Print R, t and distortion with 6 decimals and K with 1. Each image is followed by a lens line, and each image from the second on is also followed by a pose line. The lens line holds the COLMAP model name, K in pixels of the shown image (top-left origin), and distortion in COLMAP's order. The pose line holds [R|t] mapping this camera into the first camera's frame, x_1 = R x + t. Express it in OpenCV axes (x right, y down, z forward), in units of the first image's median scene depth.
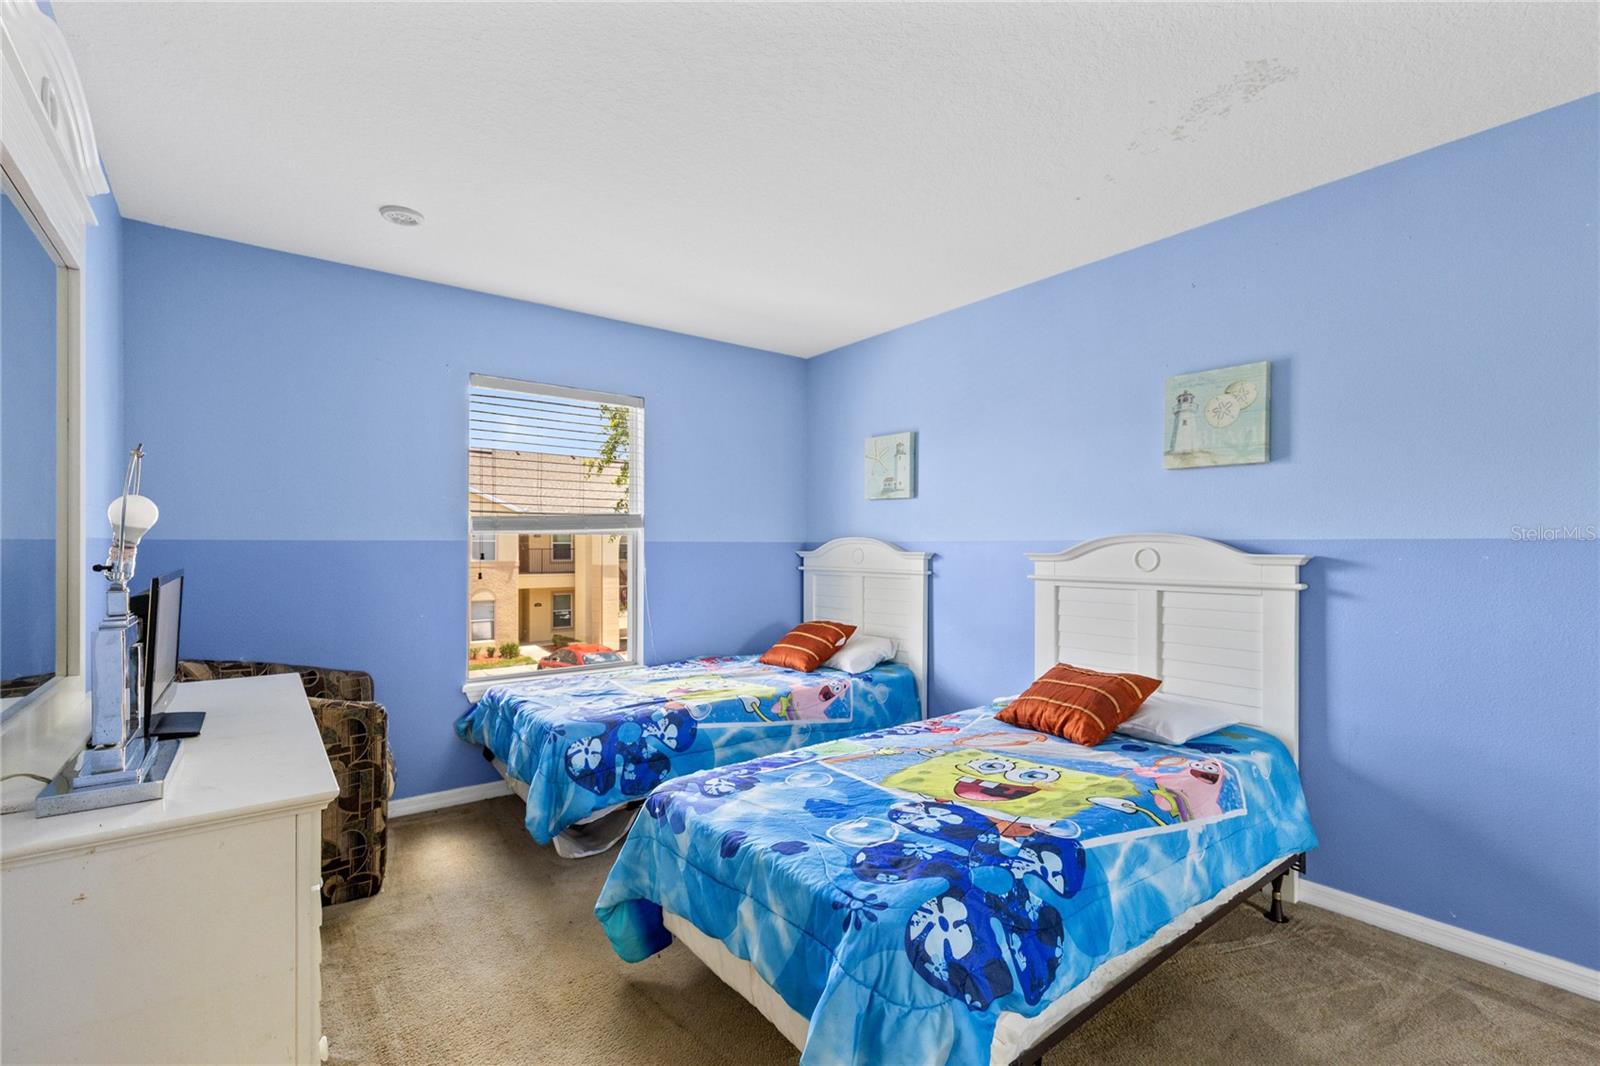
lens RADIAL K [[710.6, 0, 801.2], [0, 710.6, 542.9], [0, 0, 1]] dist [-0.000924, -0.000177]
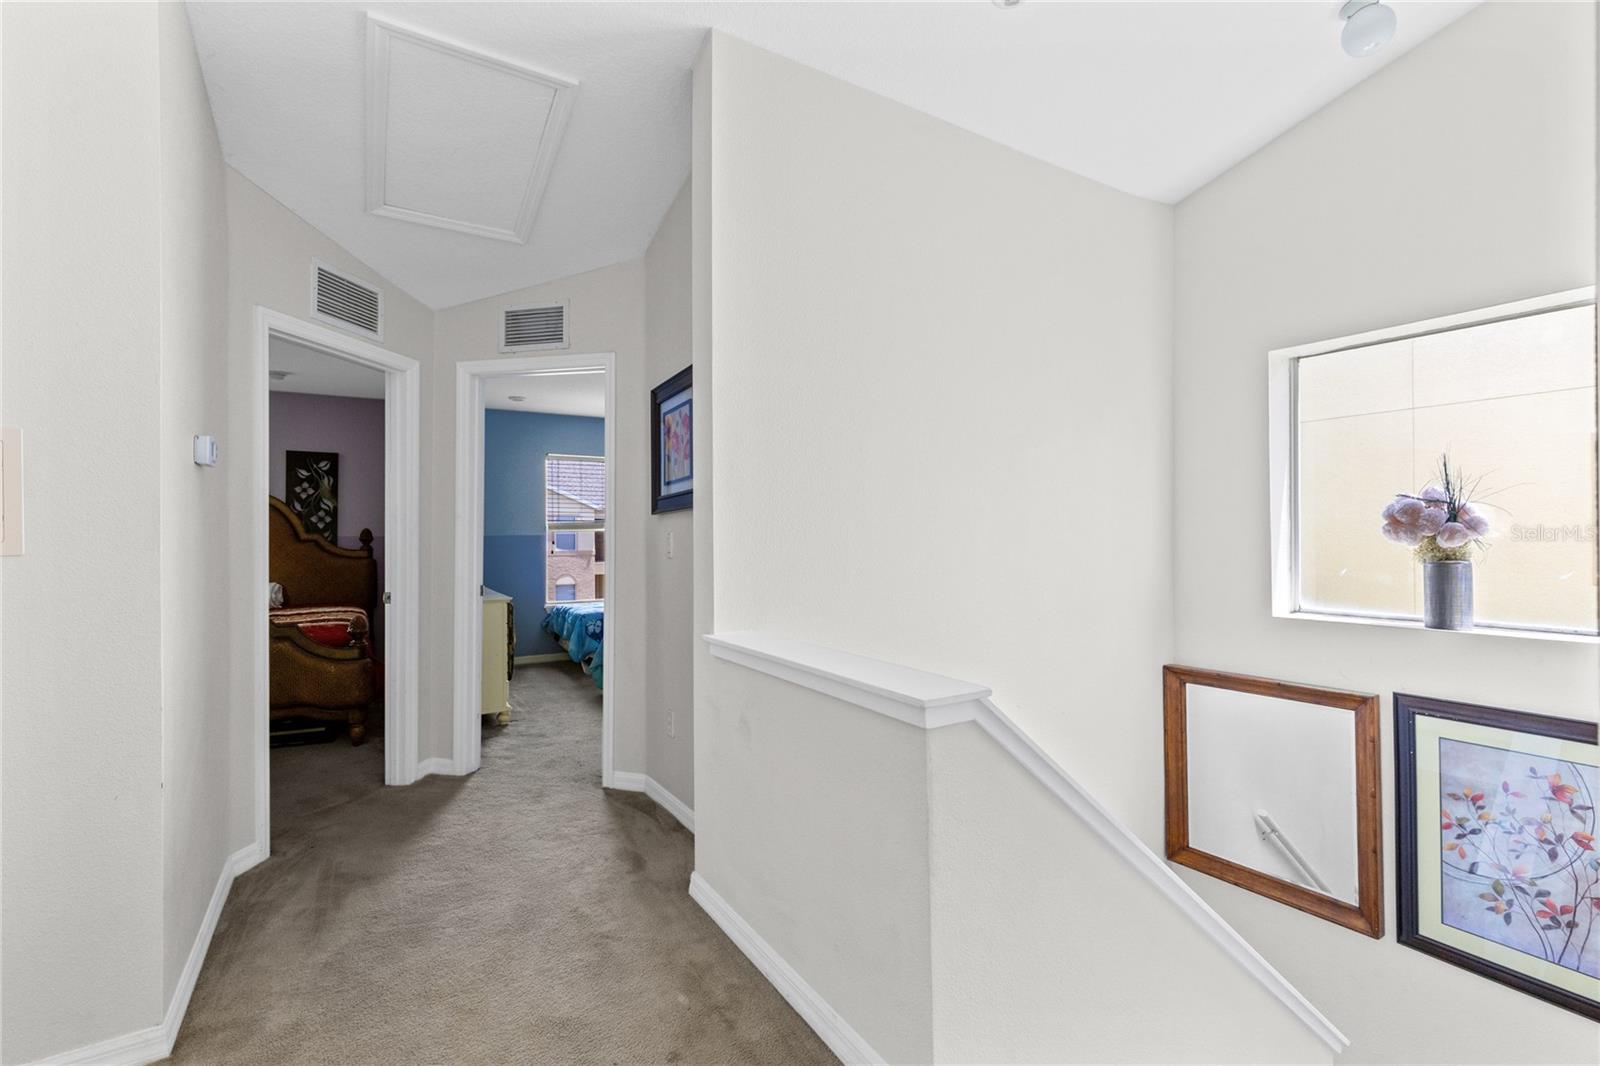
lens RADIAL K [[710.6, 0, 801.2], [0, 710.6, 542.9], [0, 0, 1]] dist [-0.000924, -0.000177]
pose [[0.994663, 0.000000, -0.103177, 0.493199], [0.001333, 0.999917, 0.012850, -0.004669], [0.103168, -0.012919, 0.994580, -1.002262]]
